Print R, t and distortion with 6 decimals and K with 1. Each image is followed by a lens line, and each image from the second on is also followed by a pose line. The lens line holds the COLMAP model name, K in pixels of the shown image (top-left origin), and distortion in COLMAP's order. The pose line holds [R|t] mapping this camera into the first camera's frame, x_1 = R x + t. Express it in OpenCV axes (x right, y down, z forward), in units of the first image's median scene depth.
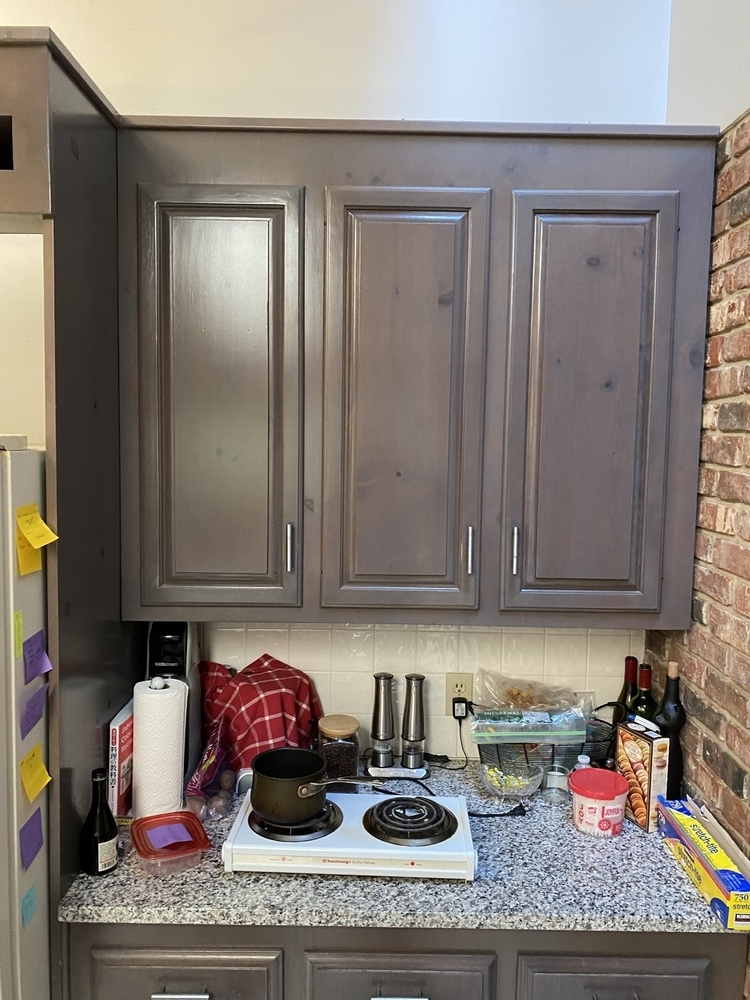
lens RADIAL K [[763.5, 0, 382.7], [0, 763.5, 482.0], [0, 0, 1]] dist [0.050613, -0.061801]
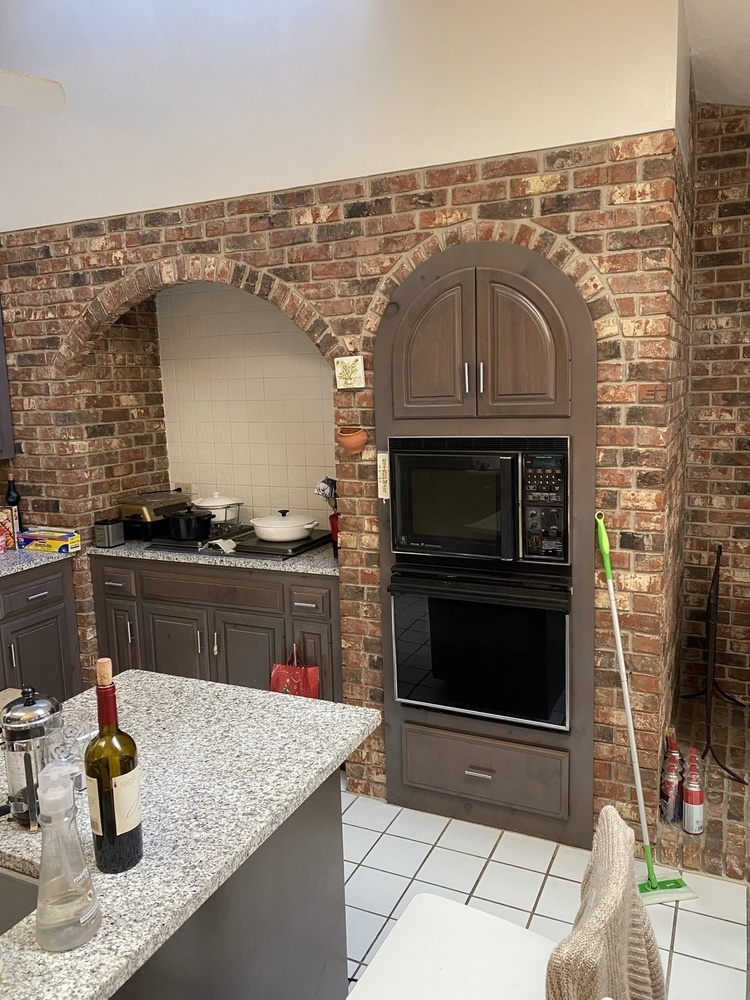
lens RADIAL K [[763.5, 0, 371.7], [0, 763.5, 491.6], [0, 0, 1]] dist [0.050613, -0.061801]
pose [[0.432686, -0.164263, 0.886454, -1.181644], [0.100129, 0.985934, 0.133824, 0.098689], [-0.895967, 0.030856, 0.443048, -0.933863]]
